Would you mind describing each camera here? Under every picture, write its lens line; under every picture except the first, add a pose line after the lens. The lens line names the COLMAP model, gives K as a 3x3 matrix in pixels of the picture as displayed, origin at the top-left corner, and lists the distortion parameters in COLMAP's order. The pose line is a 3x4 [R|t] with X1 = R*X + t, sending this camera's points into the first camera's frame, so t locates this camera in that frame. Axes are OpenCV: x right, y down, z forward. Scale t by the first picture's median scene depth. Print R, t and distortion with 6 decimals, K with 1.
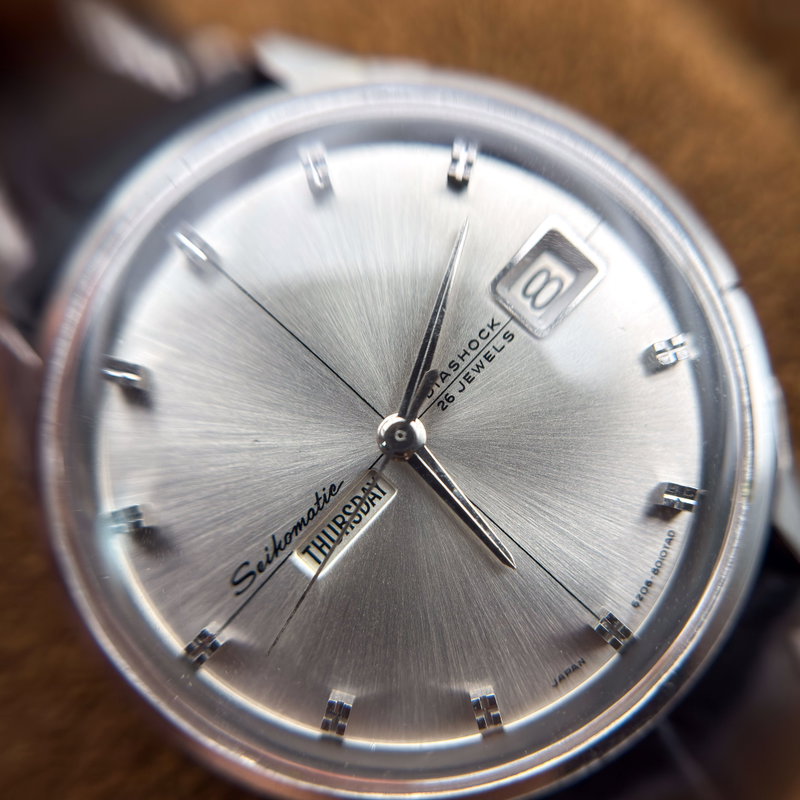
lens RADIAL K [[845.5, 0, 410.0], [0, 845.5, 421.3], [0, 0, 1]] dist [0.450806, -0.010606]
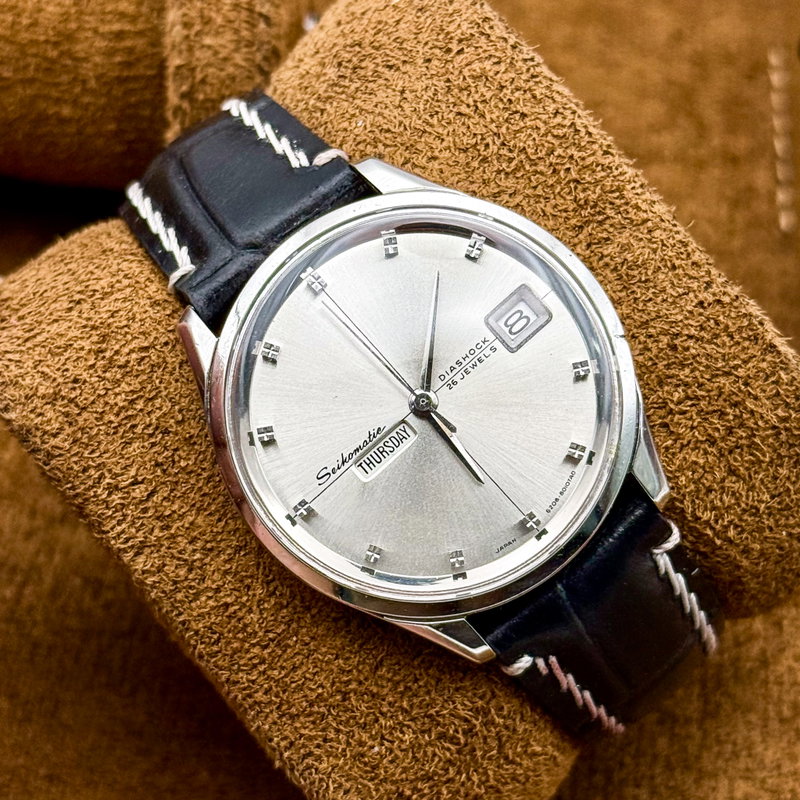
lens RADIAL K [[2382.7, 0, 400.0], [0, 2382.7, 400.0], [0, 0, 1]] dist [0.169386, 0.299912]
pose [[0.995327, 0.096483, 0.003908, -0.073705], [-0.096406, 0.995204, -0.016557, 0.093495], [-0.005486, 0.016103, 0.999855, -3.635636]]
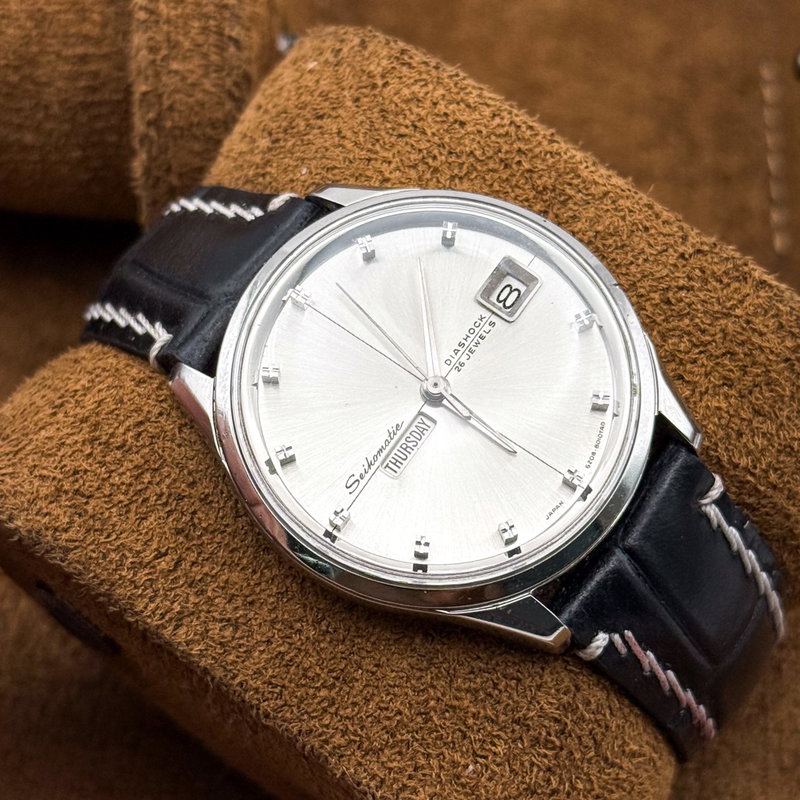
lens RADIAL K [[2382.7, 0, 400.0], [0, 2382.7, 400.0], [0, 0, 1]] dist [0.169386, 0.299912]
pose [[0.990410, -0.124324, 0.060257, -0.350081], [0.135504, 0.959186, -0.248193, 1.143357], [-0.026941, 0.253978, 0.966835, -3.349273]]
